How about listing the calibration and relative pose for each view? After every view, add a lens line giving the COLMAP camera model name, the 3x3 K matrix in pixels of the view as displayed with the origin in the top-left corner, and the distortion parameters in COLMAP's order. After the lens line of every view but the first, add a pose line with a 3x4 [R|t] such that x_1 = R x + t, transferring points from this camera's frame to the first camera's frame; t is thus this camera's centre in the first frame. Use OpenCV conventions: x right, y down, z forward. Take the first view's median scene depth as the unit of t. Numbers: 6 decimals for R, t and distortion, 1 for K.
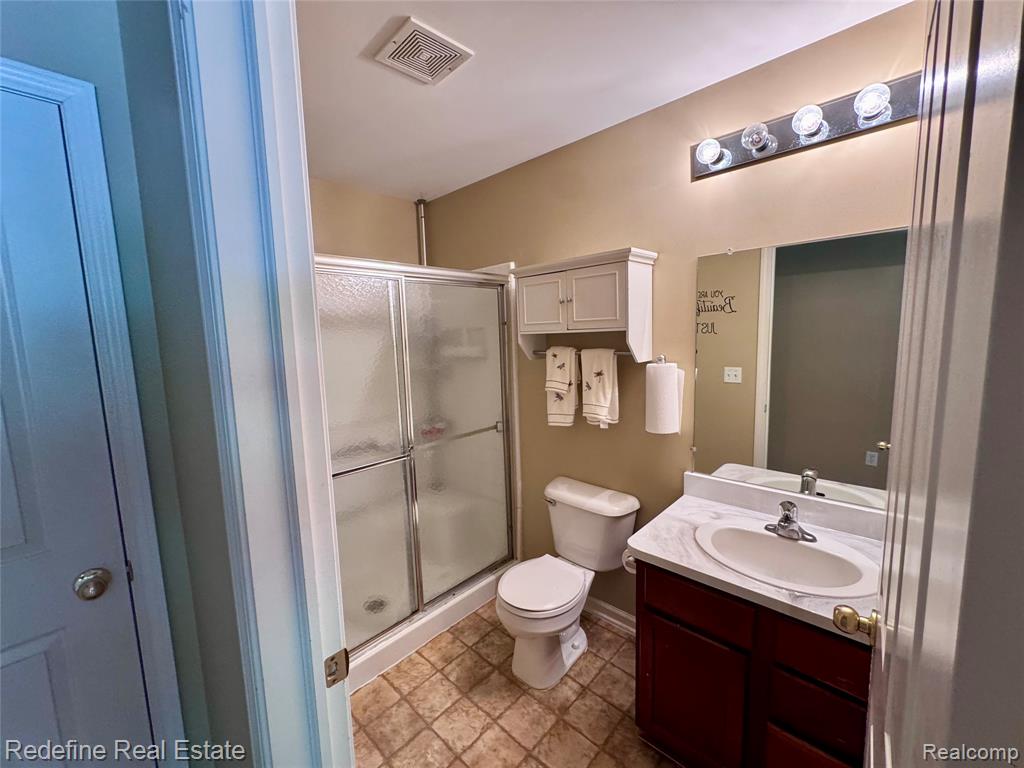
lens RADIAL K [[410.2, 0, 512.2], [0, 410.2, 390.6], [0, 0, 1]] dist [-0.001612, -0.000244]
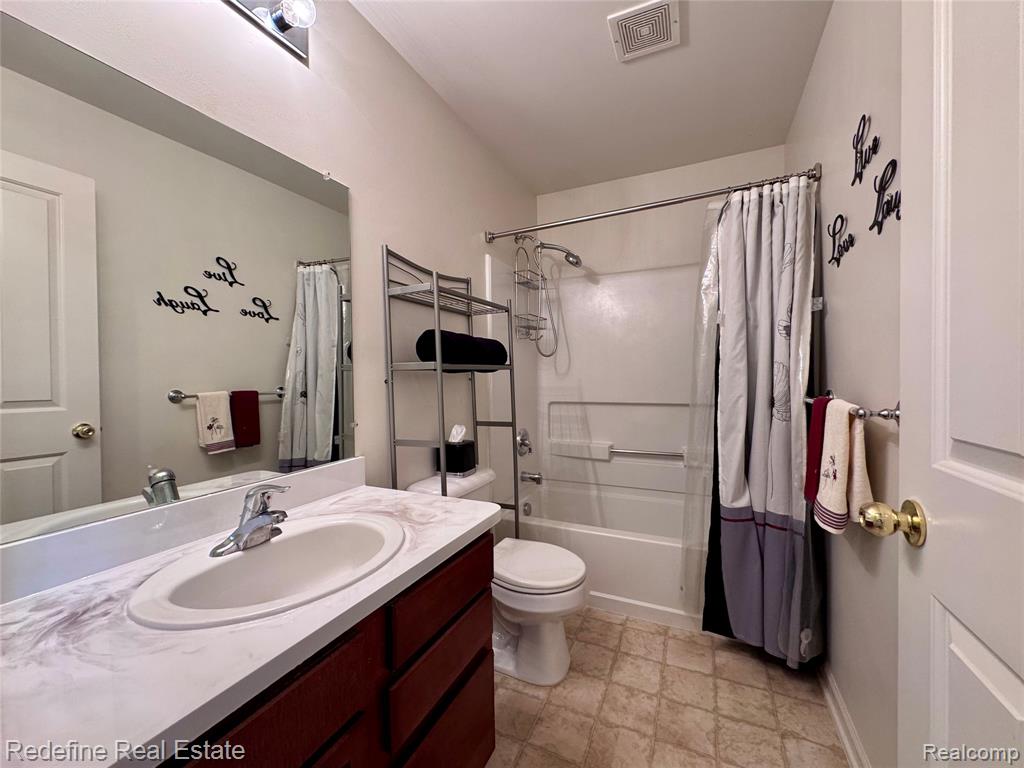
lens RADIAL K [[410.2, 0, 512.3], [0, 410.2, 383.5], [0, 0, 1]] dist [-0.001612, -0.000244]
pose [[-0.334240, 0.010247, 0.942432, -0.804095], [0.116971, 0.992661, 0.030691, 0.052500], [-0.935201, 0.120495, -0.332985, 1.361628]]
